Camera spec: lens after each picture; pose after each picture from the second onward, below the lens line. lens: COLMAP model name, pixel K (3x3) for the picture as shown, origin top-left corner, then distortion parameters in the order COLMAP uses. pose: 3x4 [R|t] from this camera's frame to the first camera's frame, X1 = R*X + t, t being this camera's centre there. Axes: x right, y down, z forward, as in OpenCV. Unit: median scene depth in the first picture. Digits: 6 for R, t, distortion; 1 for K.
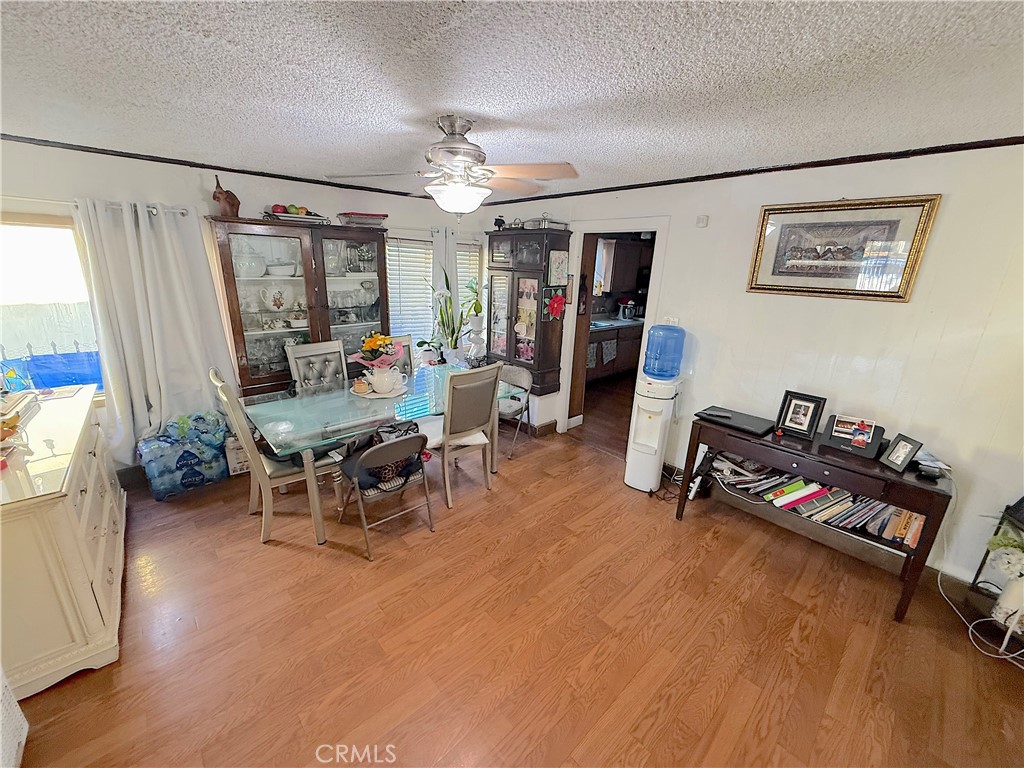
lens RADIAL K [[409.6, 0, 511.7], [0, 409.6, 378.6], [0, 0, 1]] dist [0.000706, -0.000080]
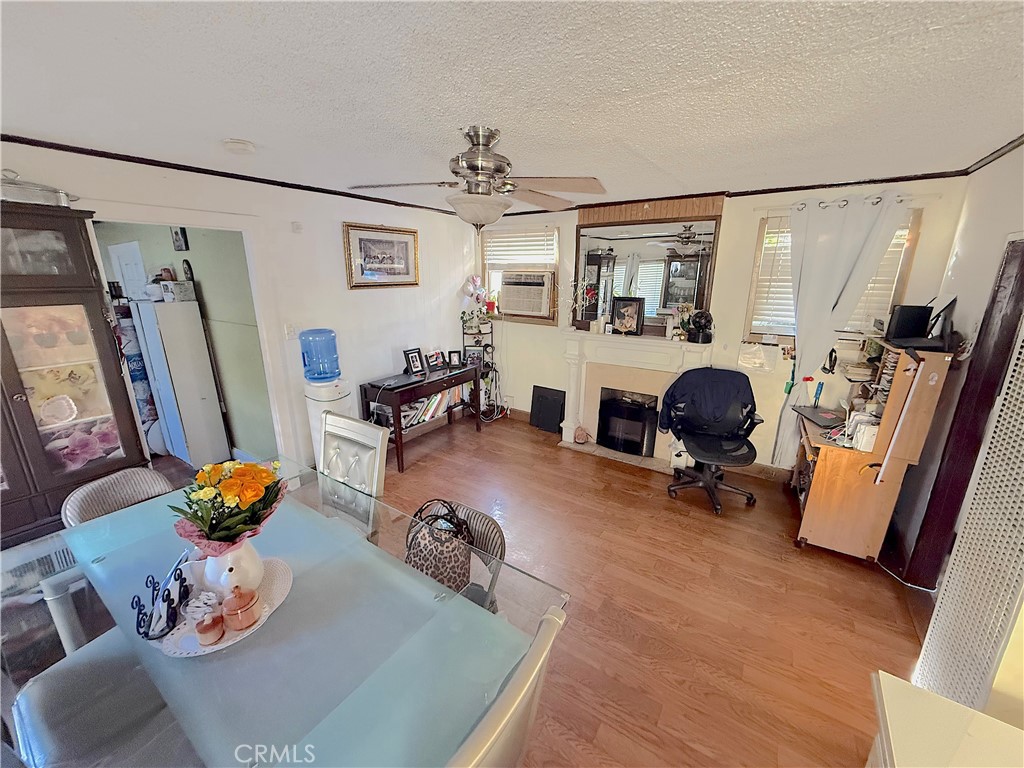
lens RADIAL K [[409.6, 0, 511.8], [0, 409.6, 383.6], [0, 0, 1]] dist [0.000706, -0.000080]
pose [[-0.245418, -0.270933, 0.930788, -0.889577], [0.274186, 0.901547, 0.334716, -0.265050], [-0.929834, 0.337354, -0.146970, 0.921878]]
